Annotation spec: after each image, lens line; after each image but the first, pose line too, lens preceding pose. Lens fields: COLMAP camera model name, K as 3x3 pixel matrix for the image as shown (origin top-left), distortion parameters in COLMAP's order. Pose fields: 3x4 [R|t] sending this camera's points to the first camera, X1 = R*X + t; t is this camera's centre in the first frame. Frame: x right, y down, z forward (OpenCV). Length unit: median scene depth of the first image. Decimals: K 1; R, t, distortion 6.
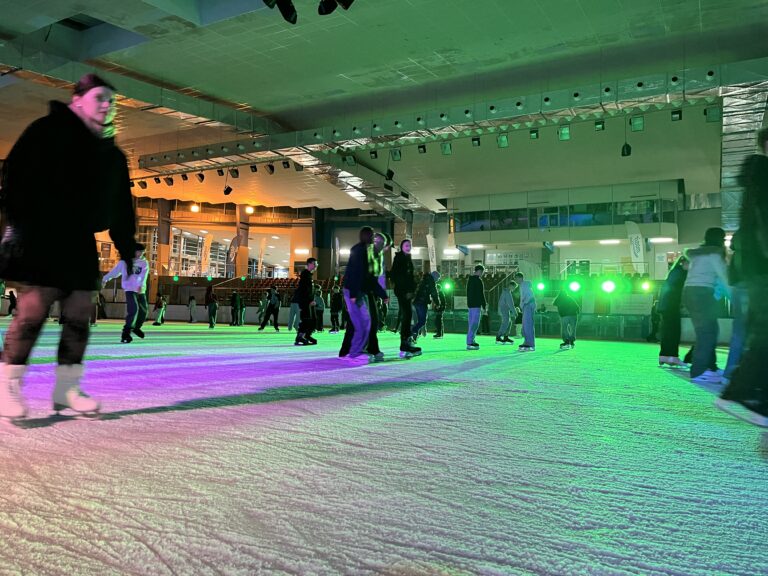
lens RADIAL K [[577.4, 0, 387.5], [0, 577.4, 283.8], [0, 0, 1]] dist [0.065633, -0.091881]
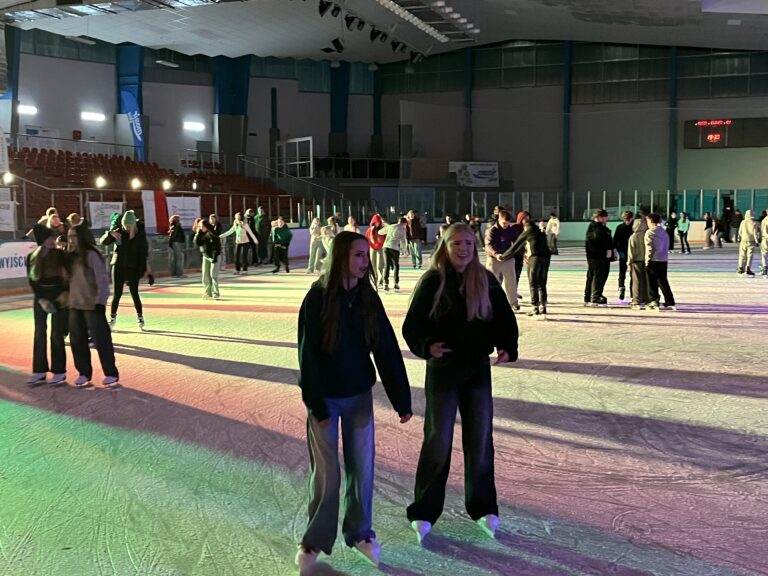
lens RADIAL K [[887.8, 0, 395.2], [0, 887.8, 287.2], [0, 0, 1]] dist [0.028067, 0.000000]
pose [[-0.182381, -0.118721, 0.976034, -0.412918], [-0.066876, 0.991882, 0.108152, -0.004207], [-0.980951, -0.045548, -0.188840, 0.593039]]
